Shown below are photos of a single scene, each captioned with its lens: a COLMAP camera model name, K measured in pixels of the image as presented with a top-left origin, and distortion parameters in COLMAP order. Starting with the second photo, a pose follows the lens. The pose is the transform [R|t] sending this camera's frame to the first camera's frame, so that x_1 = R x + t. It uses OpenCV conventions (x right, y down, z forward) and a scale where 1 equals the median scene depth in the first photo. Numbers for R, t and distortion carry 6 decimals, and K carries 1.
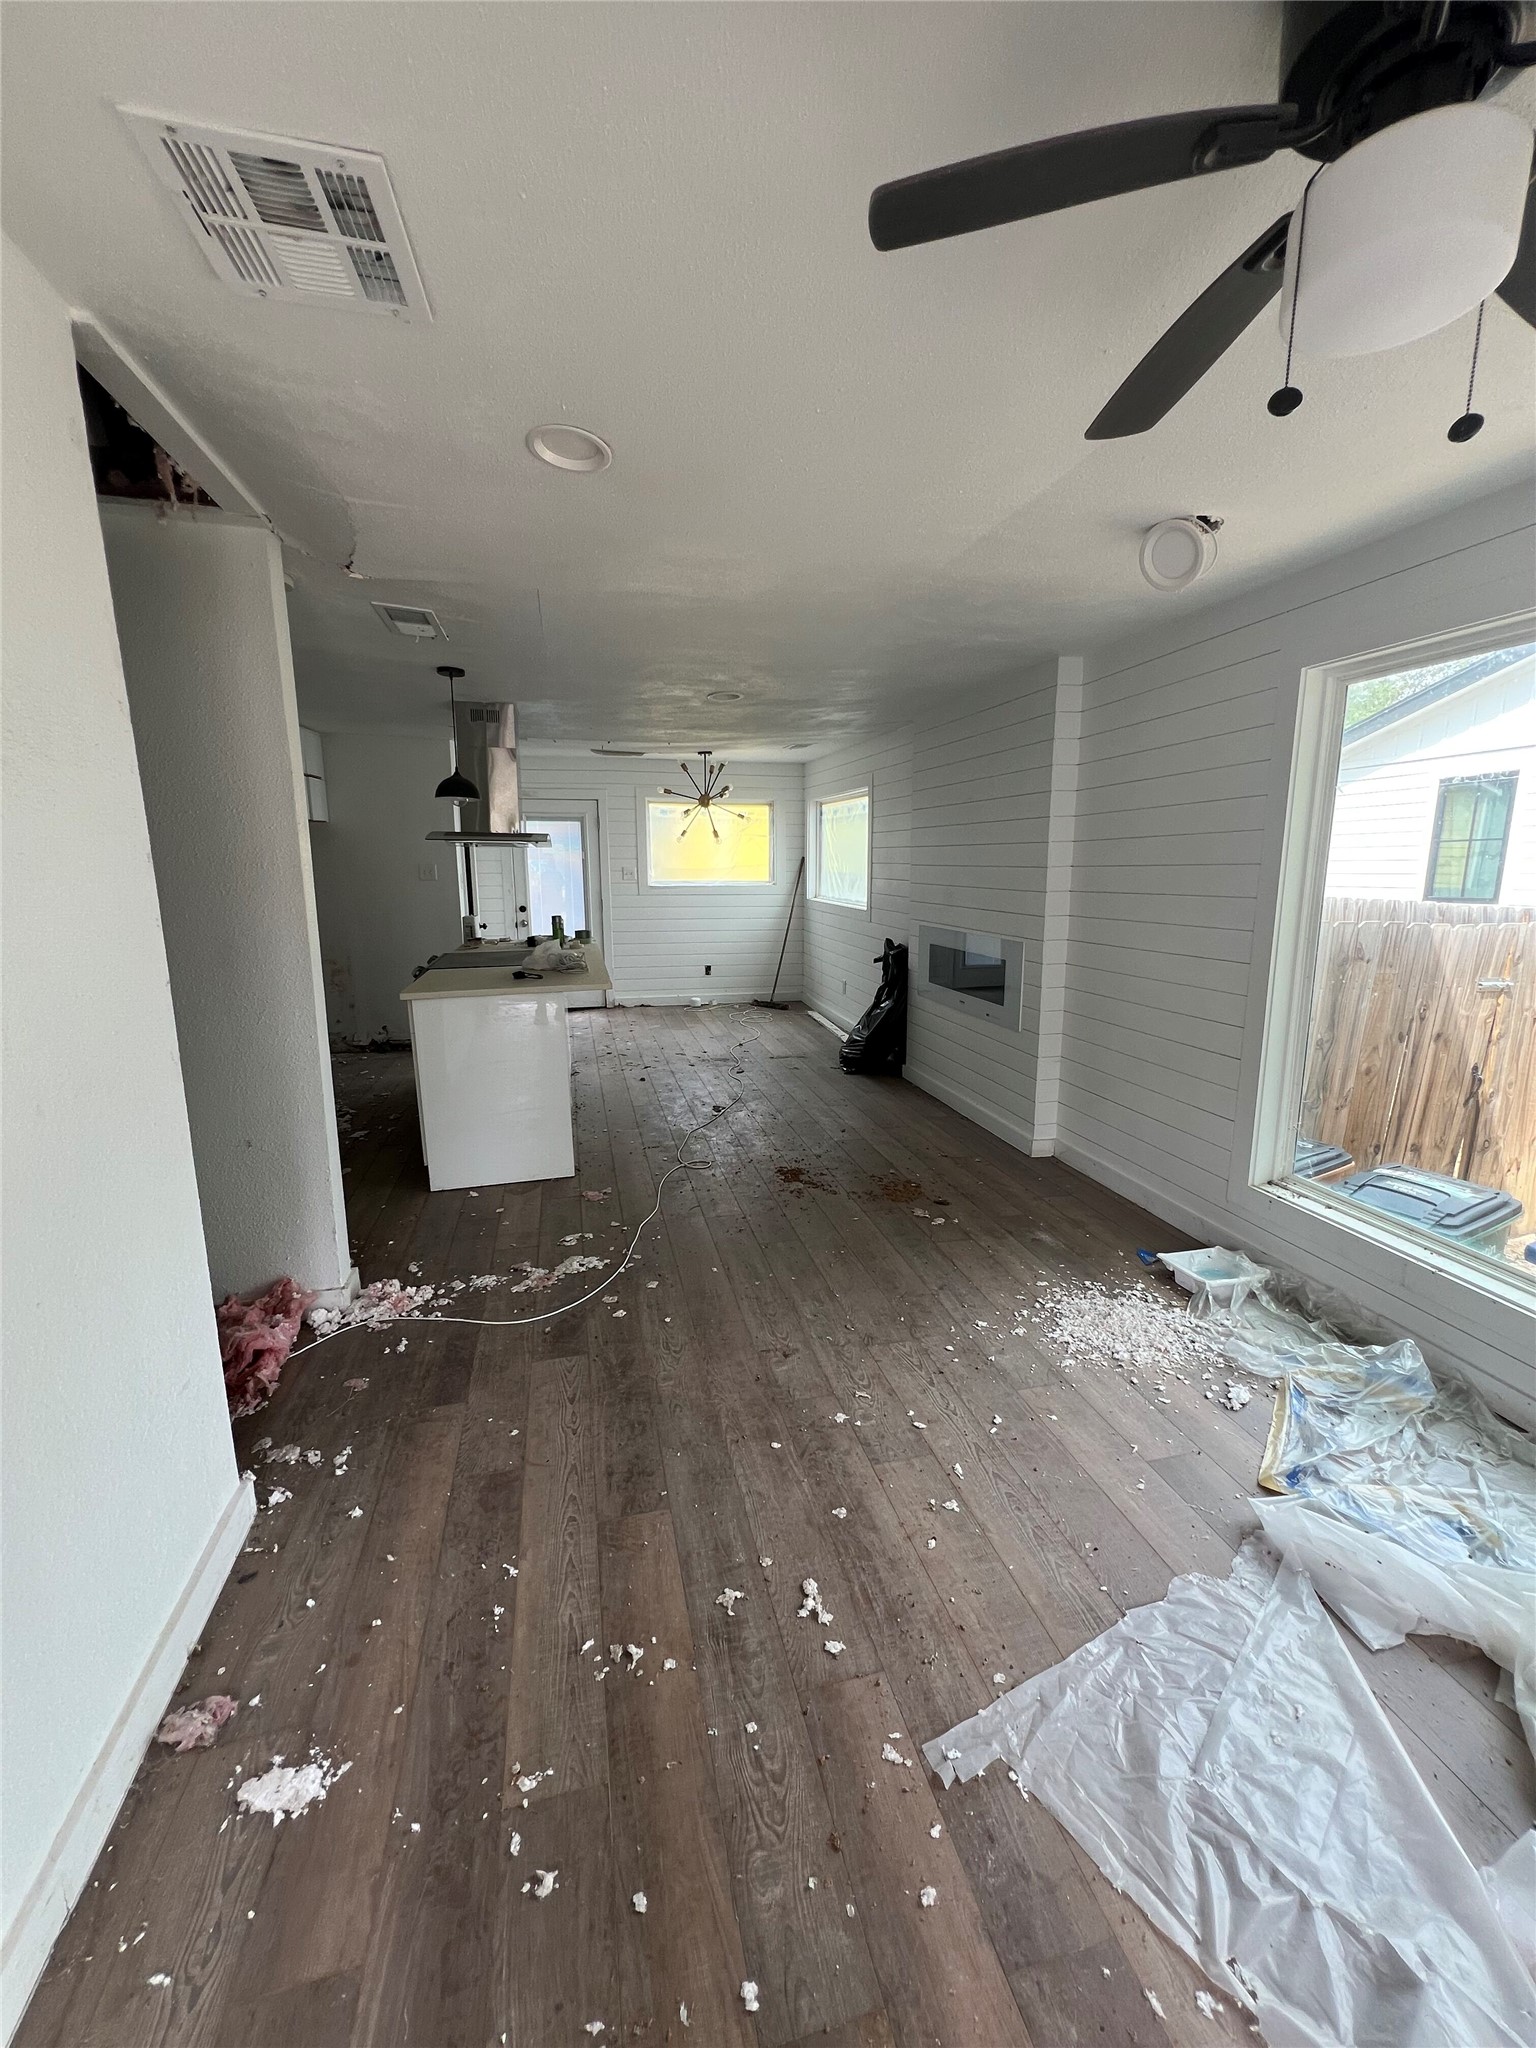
lens RADIAL K [[822.8, 0, 768.0], [0, 822.8, 1024.0], [0, 0, 1]] dist [-0.008830, 0.000038]
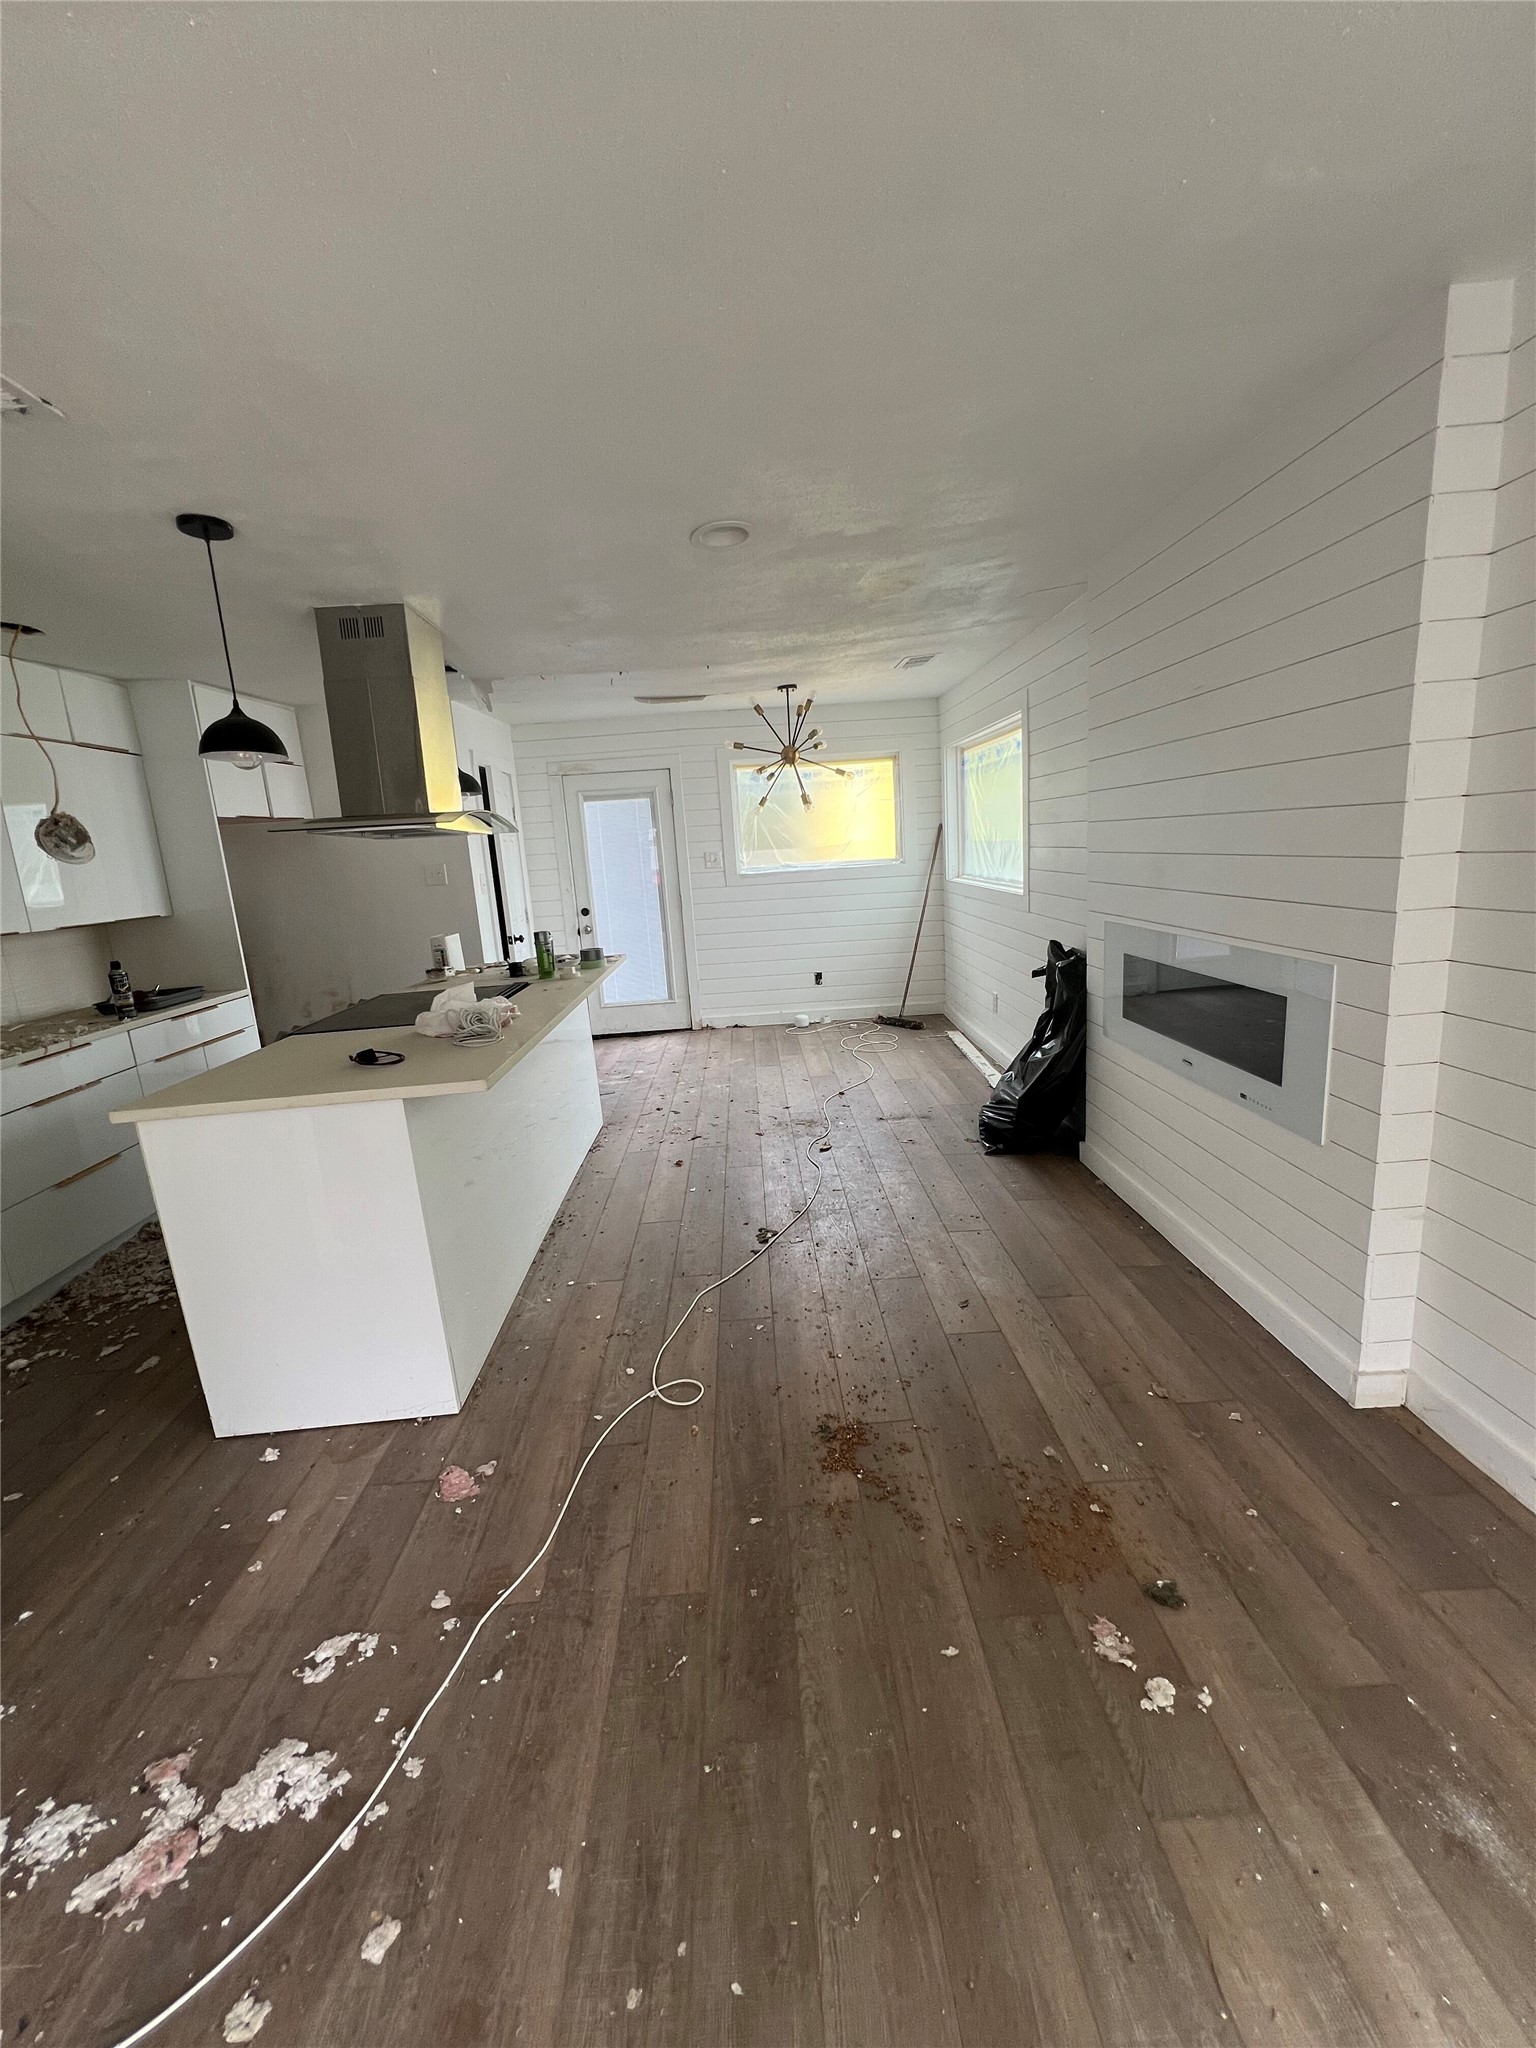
lens RADIAL K [[822.8, 0, 768.0], [0, 822.8, 1024.0], [0, 0, 1]] dist [-0.008830, 0.000038]
pose [[0.977480, -0.017715, -0.210282, 0.067530], [0.022997, 0.999478, 0.022700, -0.063887], [0.209770, -0.027024, 0.977377, 0.355057]]
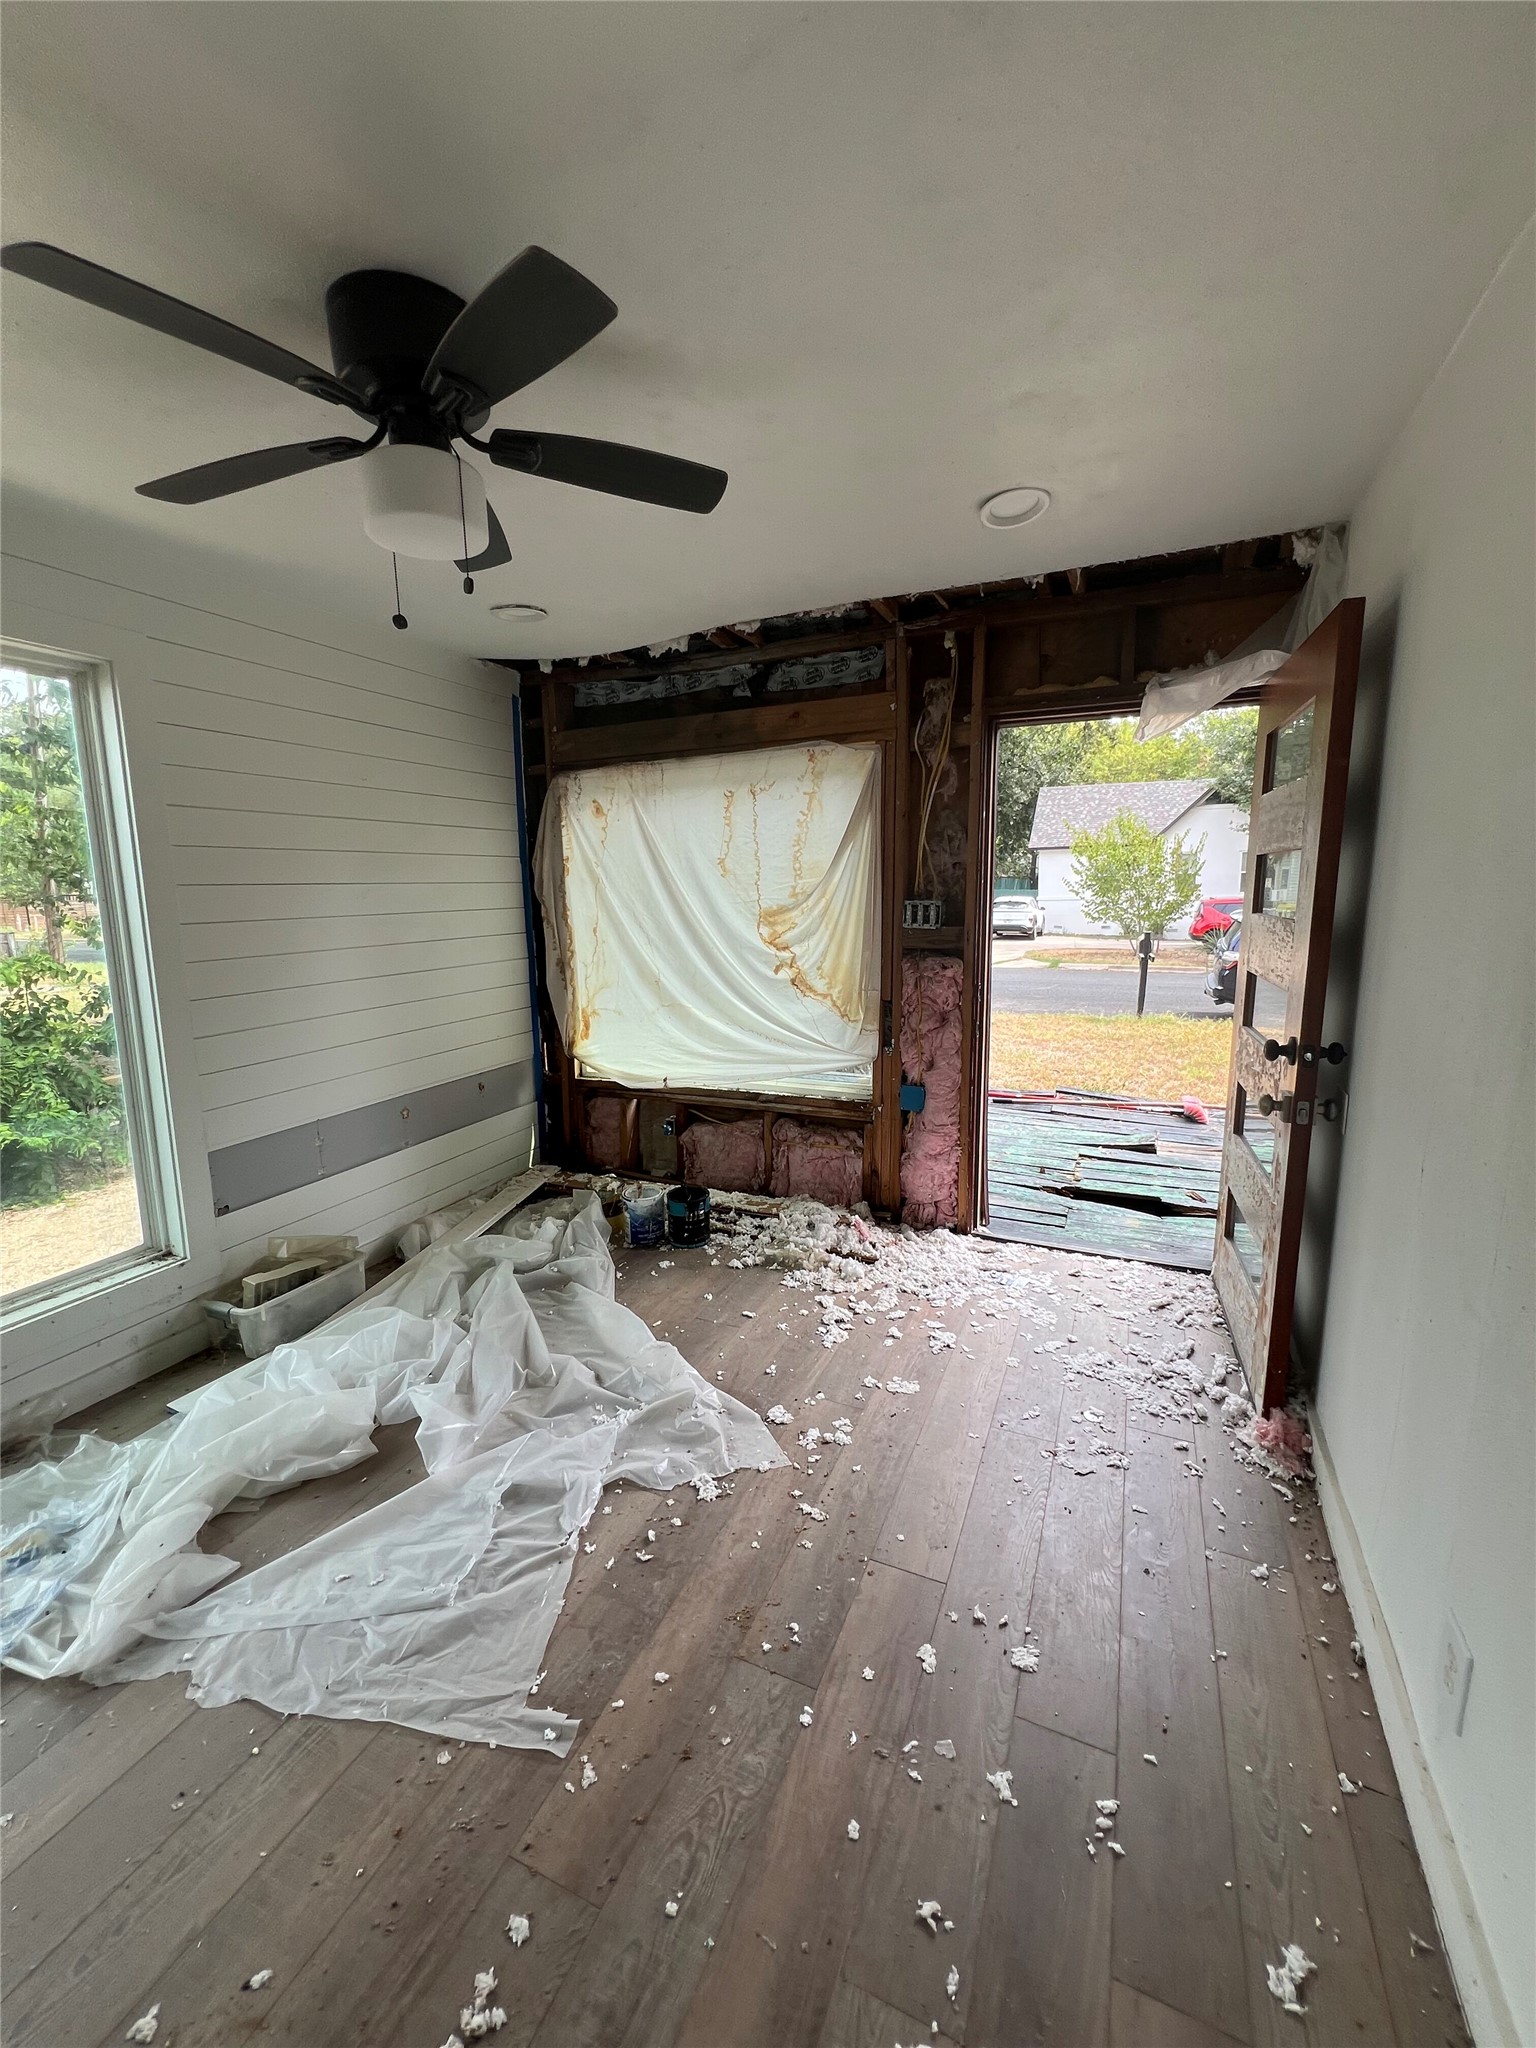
lens RADIAL K [[836.2, 0, 768.0], [0, 836.2, 1024.0], [0, 0, 1]] dist [-0.000285, -0.000065]
pose [[-0.794305, -0.087288, 0.601216, -0.136398], [0.129641, 0.942476, 0.308111, -0.061587], [-0.593526, 0.322677, -0.737297, 0.327766]]
